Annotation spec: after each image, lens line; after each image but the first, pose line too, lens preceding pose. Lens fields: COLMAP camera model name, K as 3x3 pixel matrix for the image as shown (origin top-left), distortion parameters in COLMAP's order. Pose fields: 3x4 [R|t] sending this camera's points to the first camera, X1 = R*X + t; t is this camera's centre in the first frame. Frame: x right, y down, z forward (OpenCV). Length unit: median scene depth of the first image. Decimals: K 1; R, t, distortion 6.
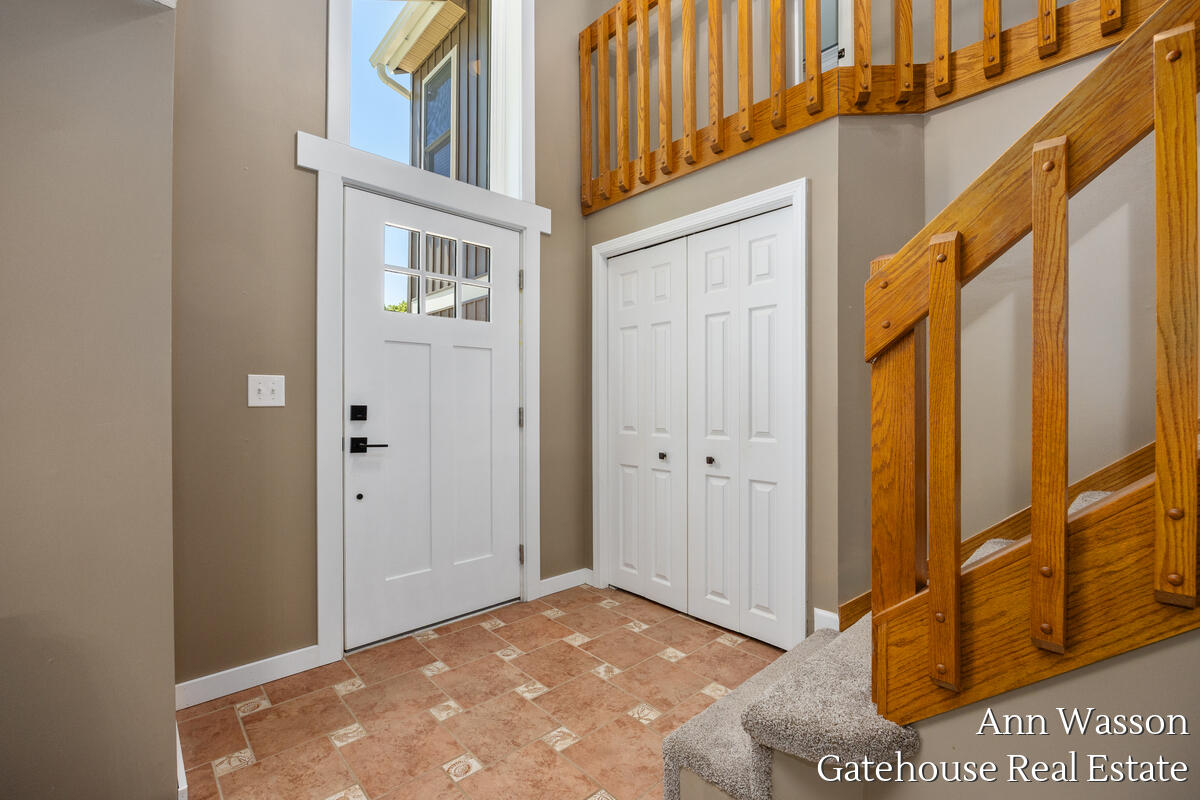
lens RADIAL K [[524.7, 0, 603.3], [0, 524.7, 404.4], [0, 0, 1]] dist [-0.018218, -0.000136]
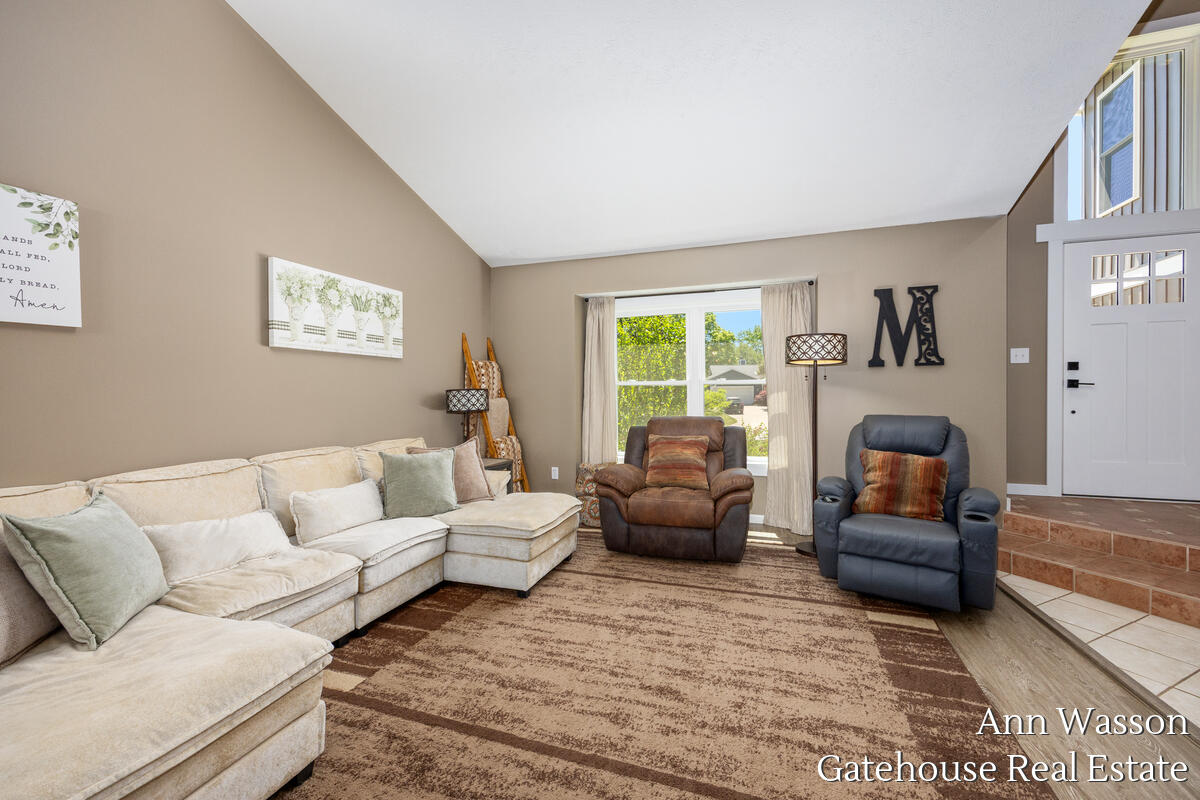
lens RADIAL K [[480.3, 0, 594.1], [0, 480.3, 395.7], [0, 0, 1]] dist [-0.007358, -0.000137]
pose [[0.443683, 0.006480, -0.896160, 0.281238], [0.002943, 0.999958, 0.008688, 0.099057], [0.896179, -0.006492, 0.443645, -1.229236]]
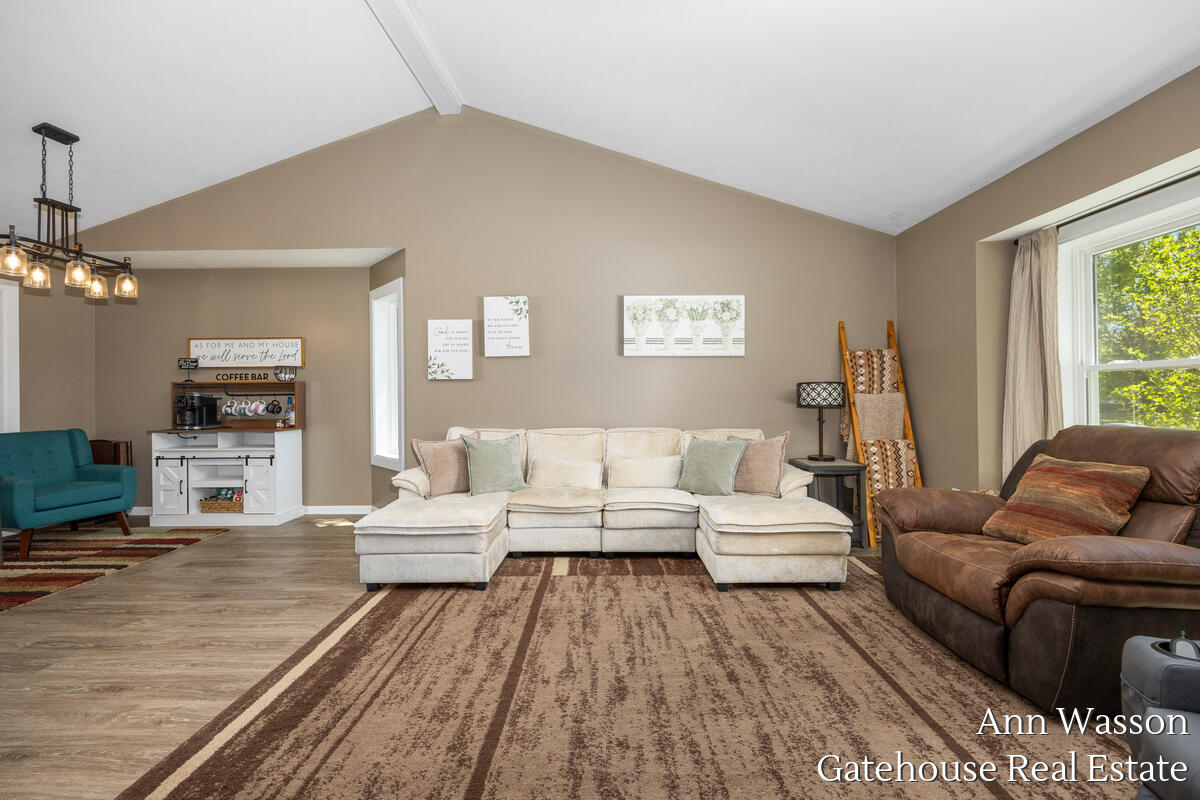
lens RADIAL K [[480.3, 0, 604.5], [0, 480.3, 390.4], [0, 0, 1]] dist [-0.007358, -0.000137]
pose [[-0.700531, 0.000357, -0.713621, 0.181756], [0.004679, 0.999981, -0.004093, 0.120565], [0.713606, -0.006206, -0.700520, -0.203614]]
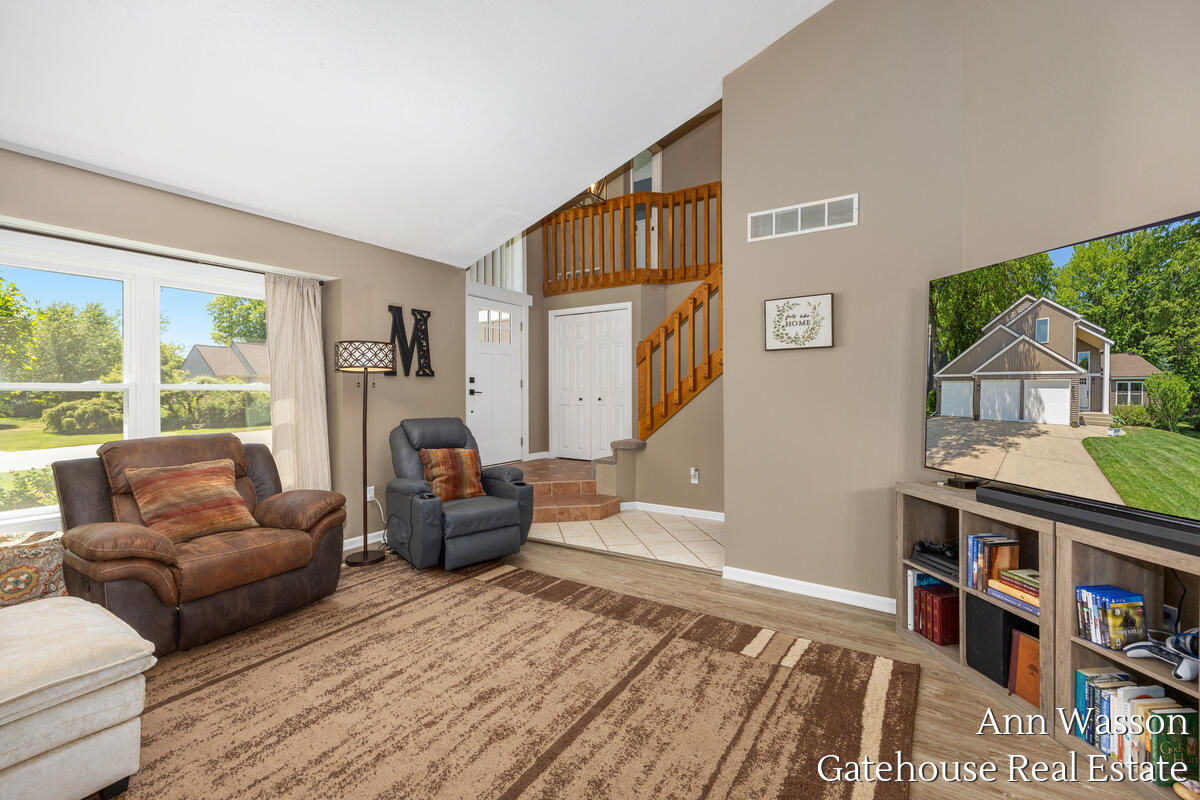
lens RADIAL K [[509.6, 0, 608.5], [0, 509.6, 395.5], [0, 0, 1]] dist [0.003274, 0.000161]
pose [[0.970708, -0.006047, 0.240188, -0.412151], [0.005469, 0.999980, 0.003072, 0.089571], [-0.240202, -0.001669, 0.970722, -1.677496]]
